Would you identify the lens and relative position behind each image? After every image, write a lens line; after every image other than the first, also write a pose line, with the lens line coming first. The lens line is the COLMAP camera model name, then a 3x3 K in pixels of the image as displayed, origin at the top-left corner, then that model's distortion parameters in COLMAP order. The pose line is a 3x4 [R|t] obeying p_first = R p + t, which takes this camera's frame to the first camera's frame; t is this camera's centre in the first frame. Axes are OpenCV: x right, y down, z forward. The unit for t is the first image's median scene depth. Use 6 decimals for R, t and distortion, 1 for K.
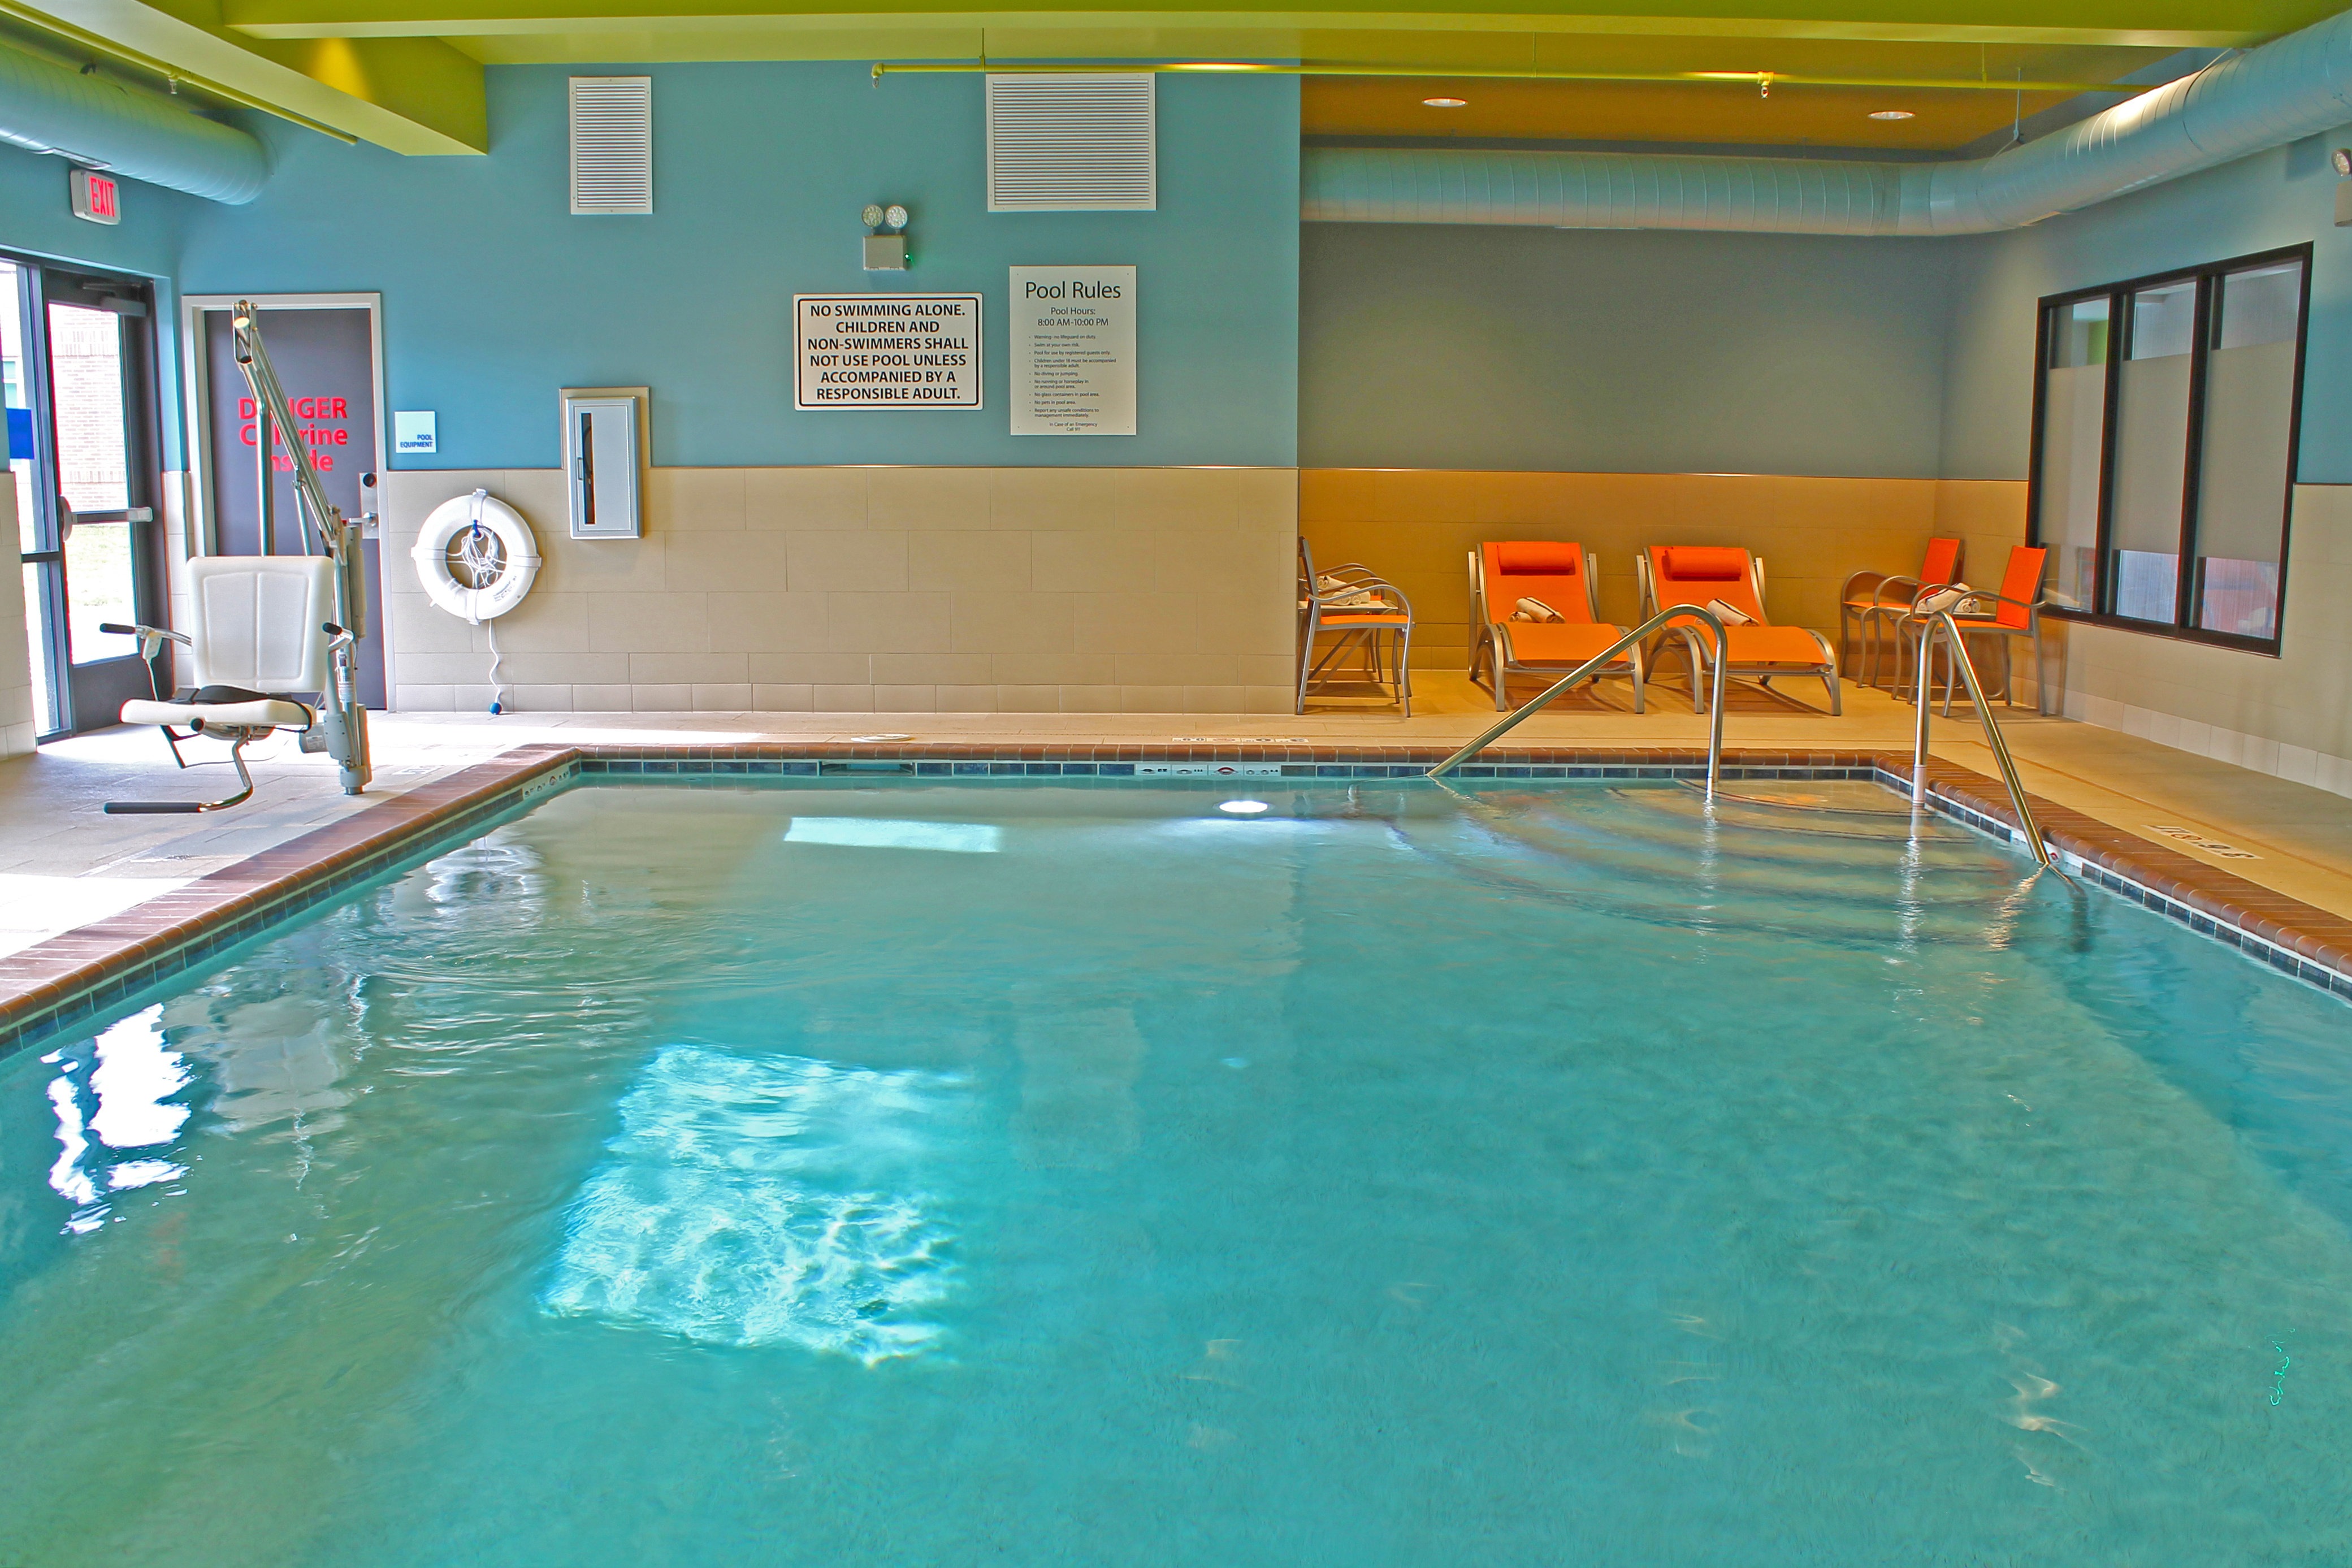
lens RADIAL K [[2057.5, 0, 1176.0], [0, 2057.5, 784.0], [0, 0, 1]] dist [-0.168506, 0.204941]
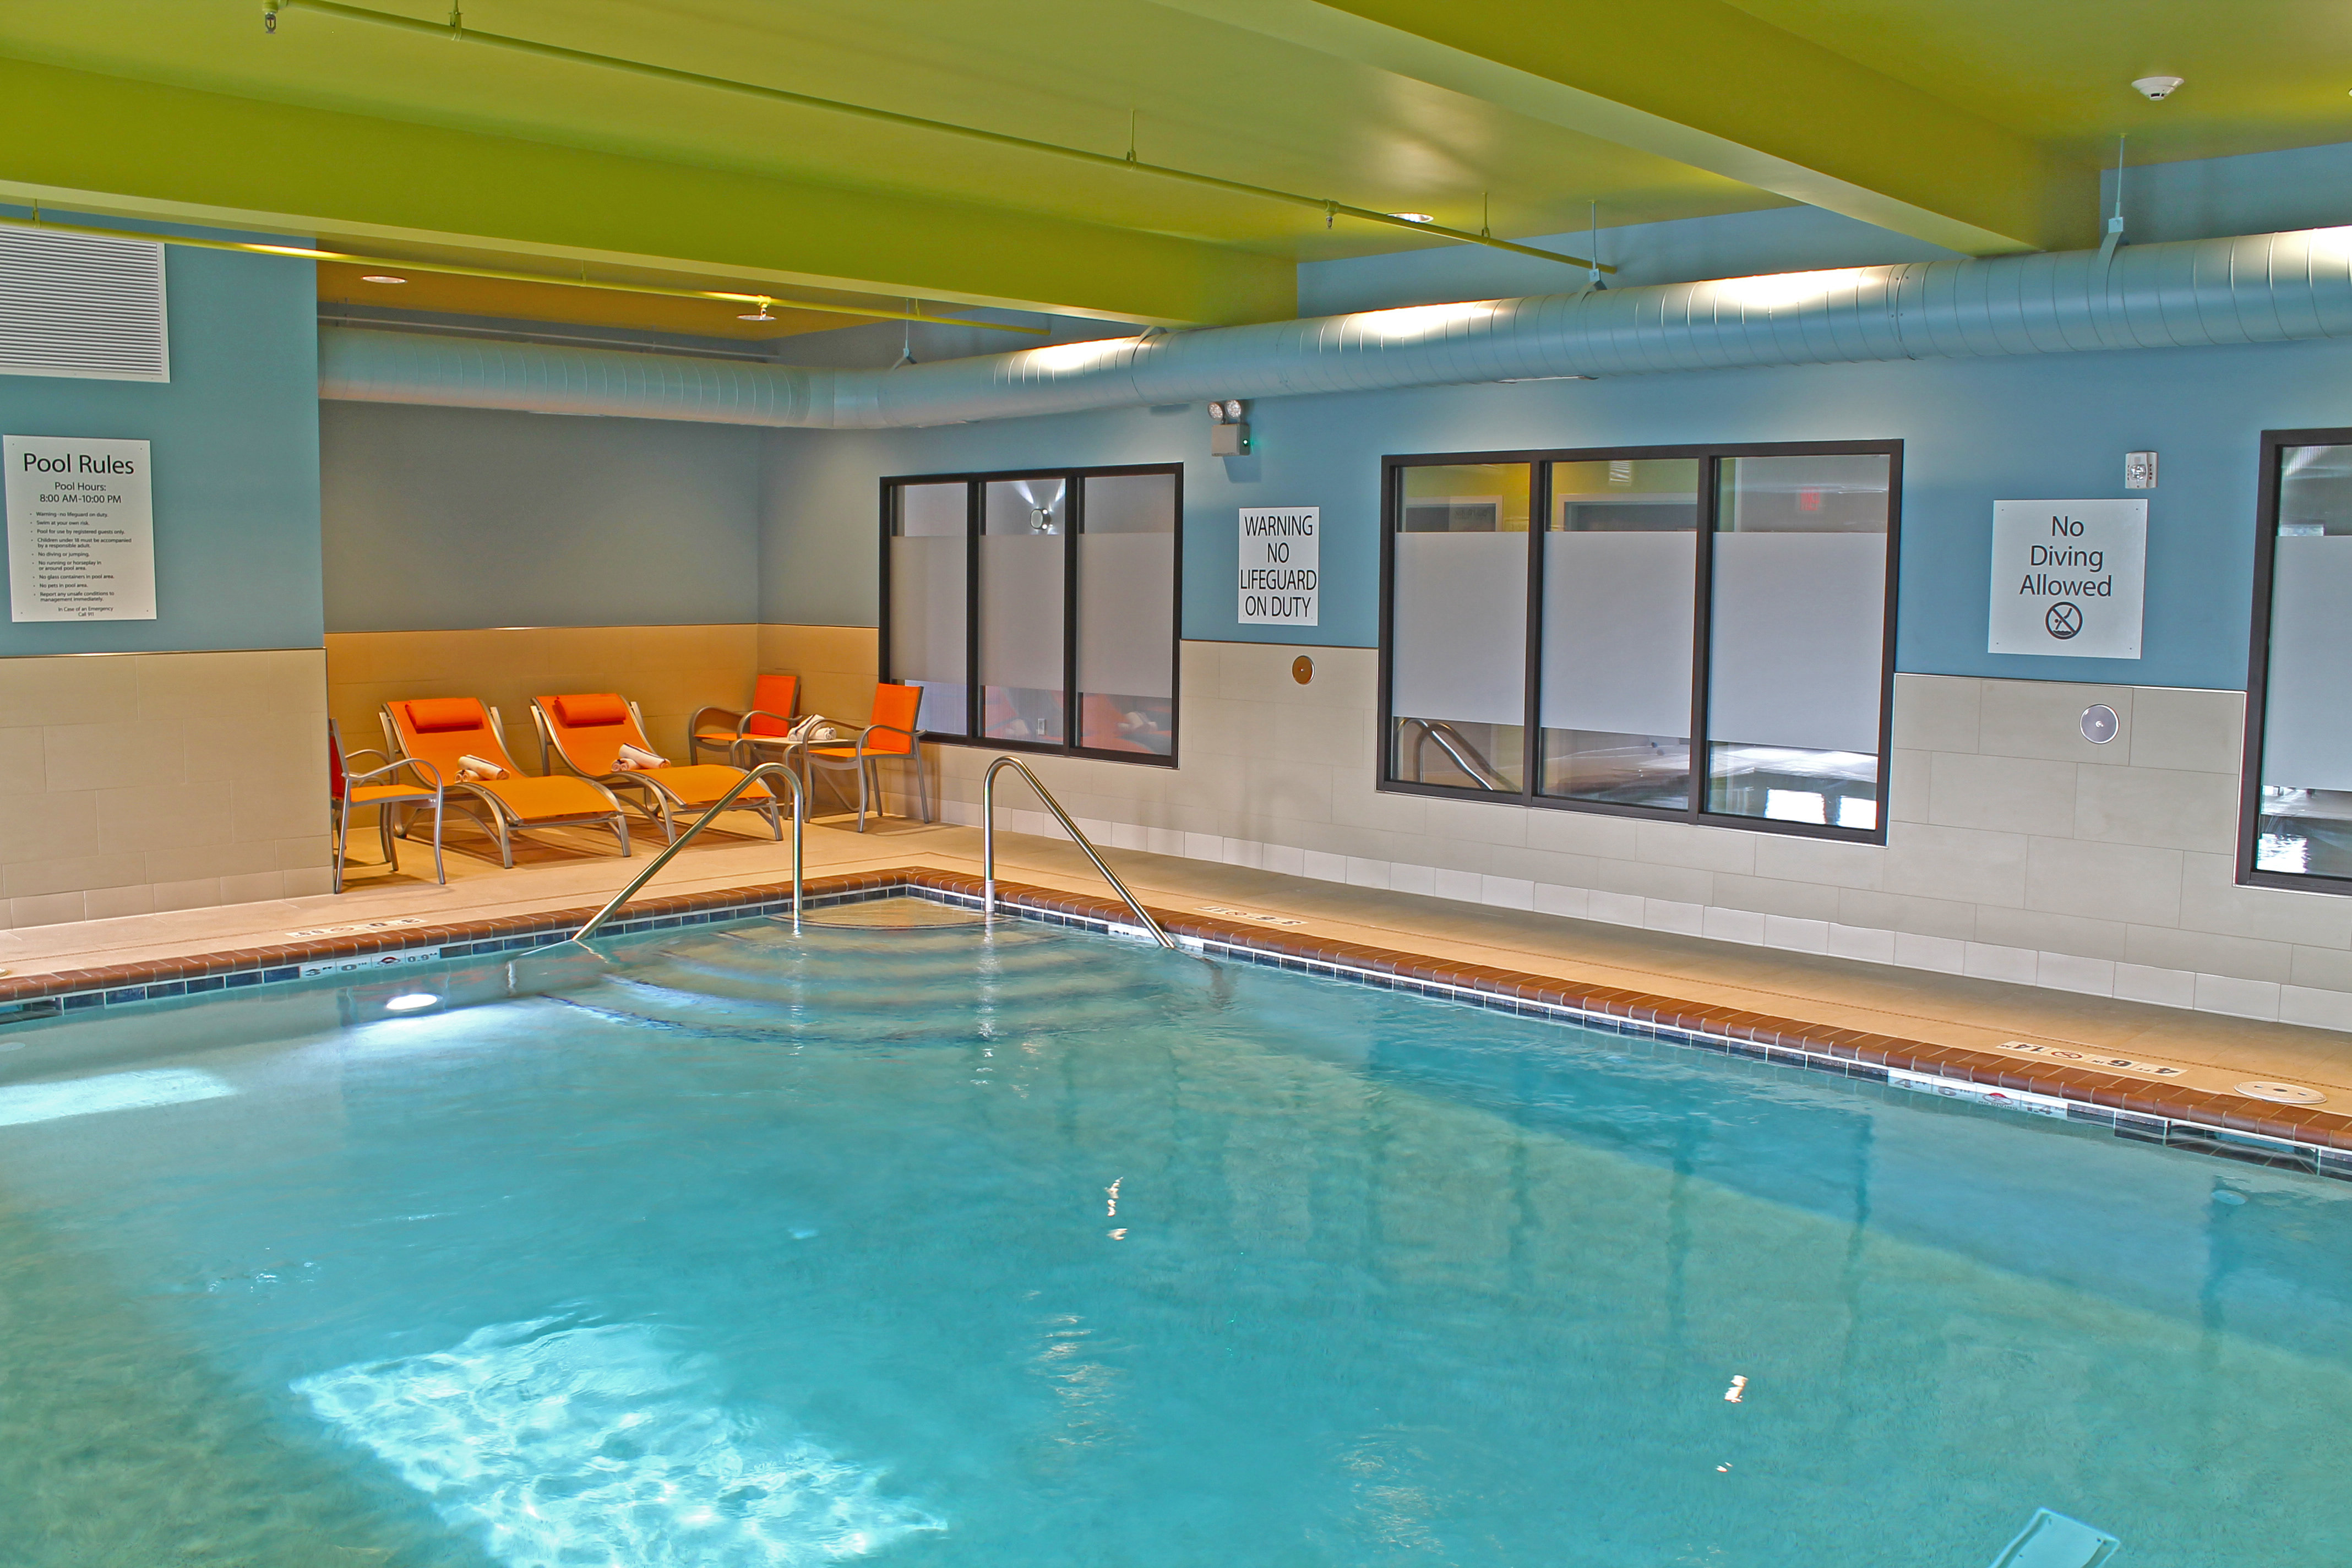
lens RADIAL K [[1968.1, 0, 1174.8], [0, 1968.1, 744.5], [0, 0, 1]] dist [0.001888, 0.005335]
pose [[0.744240, -0.060770, 0.665142, -0.308264], [0.105762, 0.994011, -0.027522, -0.042191], [-0.659485, 0.090830, 0.746210, 0.018424]]
